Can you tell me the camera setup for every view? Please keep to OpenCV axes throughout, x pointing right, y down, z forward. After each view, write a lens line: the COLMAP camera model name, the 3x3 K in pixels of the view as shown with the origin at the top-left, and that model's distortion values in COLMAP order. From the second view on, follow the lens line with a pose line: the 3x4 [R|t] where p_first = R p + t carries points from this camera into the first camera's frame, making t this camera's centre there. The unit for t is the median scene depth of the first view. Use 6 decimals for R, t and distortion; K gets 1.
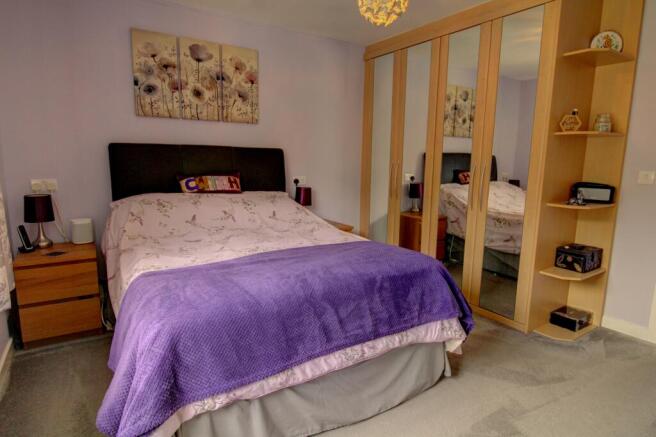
lens RADIAL K [[366.6, 0, 328.0], [0, 366.6, 218.5], [0, 0, 1]] dist [0.002958, -0.015014]
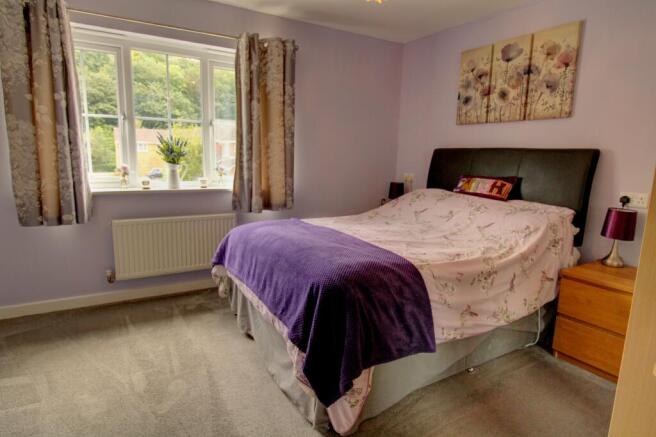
lens RADIAL K [[366.6, 0, 328.0], [0, 366.6, 218.5], [0, 0, 1]] dist [0.002958, -0.015014]
pose [[-0.021370, 0.149901, -0.988470, 0.664846], [-0.189027, 0.970258, 0.151226, -0.081499], [0.981739, 0.190079, 0.007601, 0.596163]]
